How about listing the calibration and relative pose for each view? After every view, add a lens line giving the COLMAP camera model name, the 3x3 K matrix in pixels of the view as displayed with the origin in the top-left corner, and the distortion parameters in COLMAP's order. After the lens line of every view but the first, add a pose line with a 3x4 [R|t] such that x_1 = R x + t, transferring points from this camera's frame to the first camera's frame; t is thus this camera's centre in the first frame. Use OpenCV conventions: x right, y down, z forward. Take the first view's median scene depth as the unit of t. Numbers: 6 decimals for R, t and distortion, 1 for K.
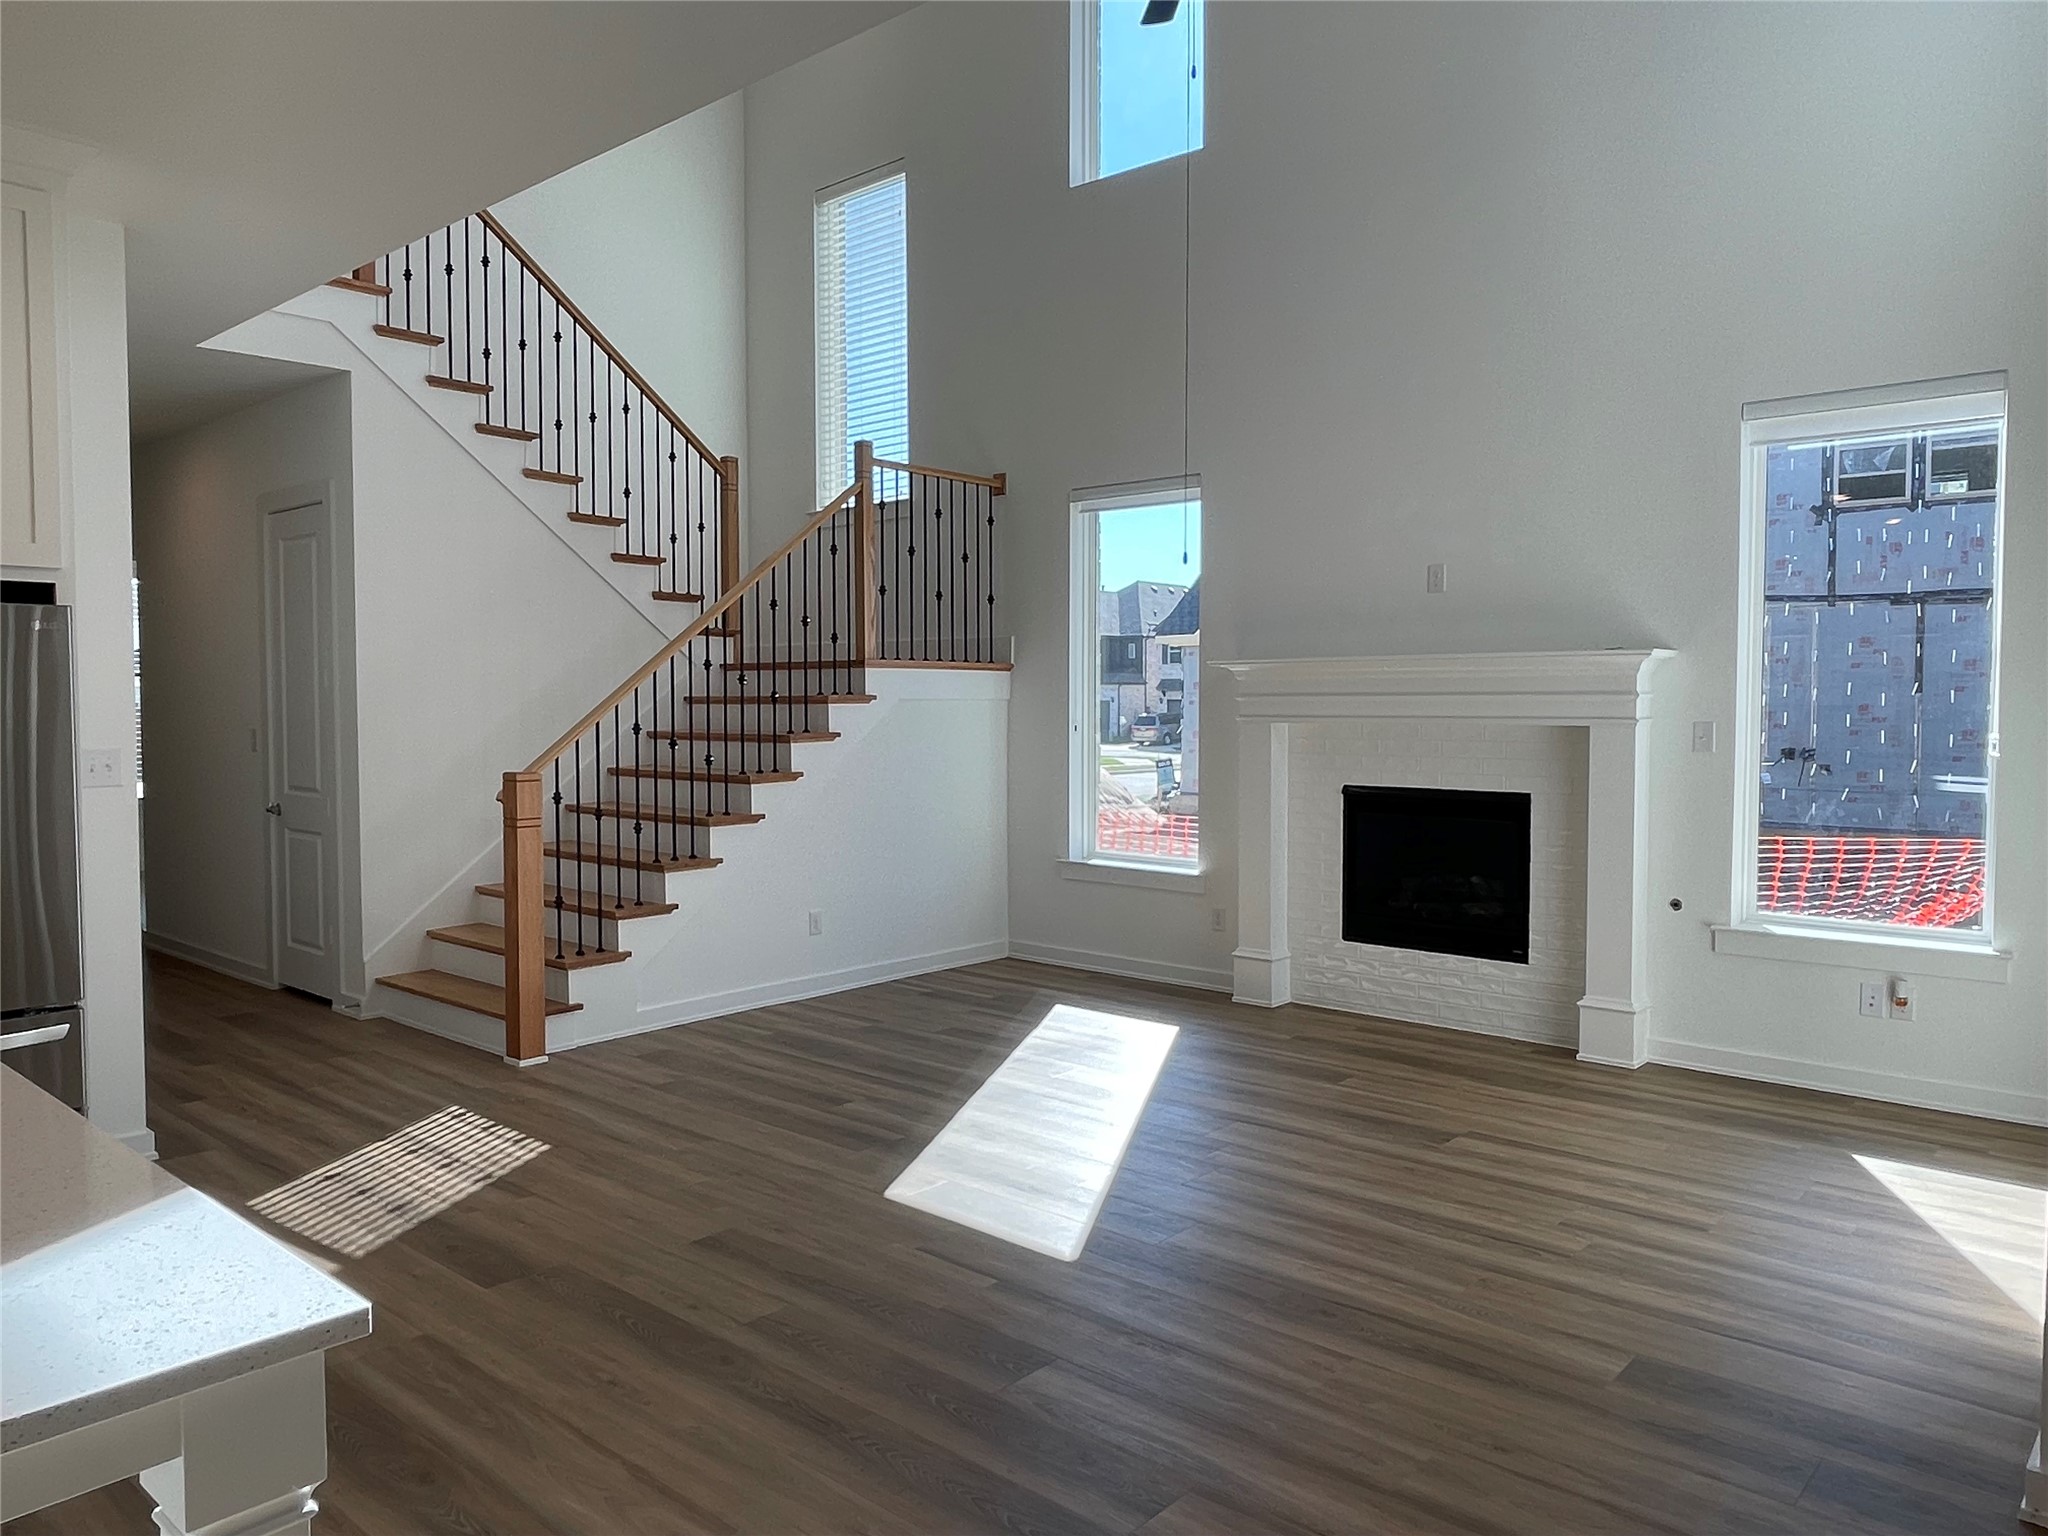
lens RADIAL K [[1409.1, 0, 1012.4], [0, 1409.1, 766.1], [0, 0, 1]] dist [0.027054, -0.040493]
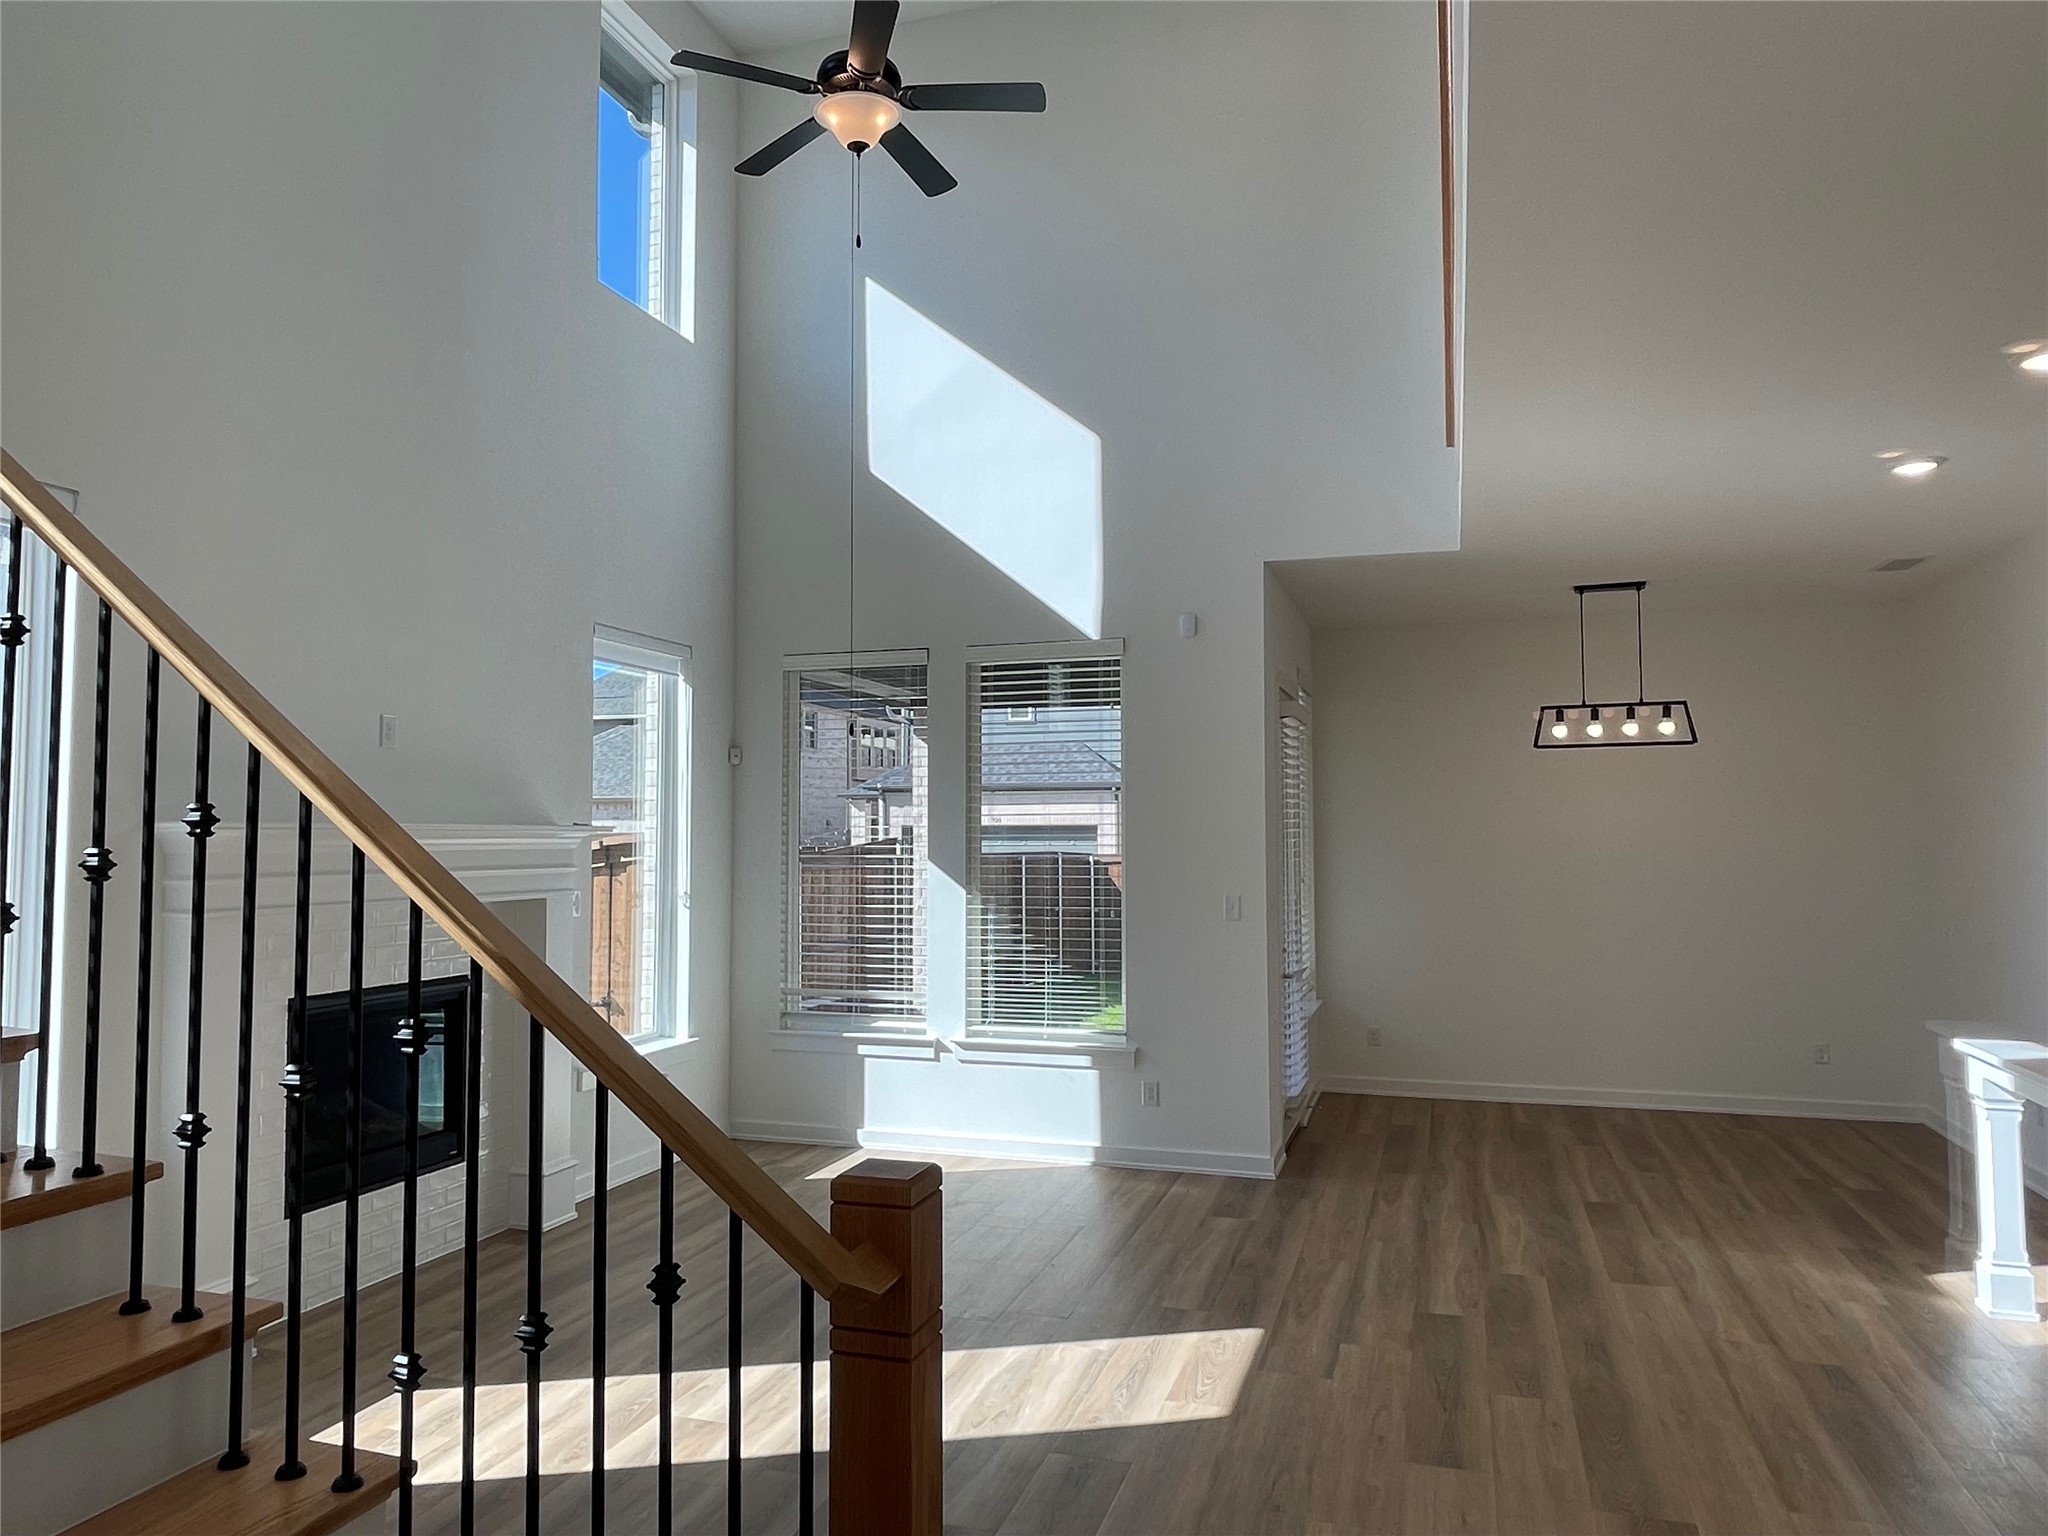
lens RADIAL K [[1371.8, 0, 1004.9], [0, 1371.8, 766.2], [0, 0, 1]] dist [-0.009735, 0.002091]
pose [[-0.402368, 0.048433, 0.914196, -0.587252], [0.043739, 0.998476, -0.033647, -0.069059], [-0.914432, 0.026448, -0.403873, 1.000853]]
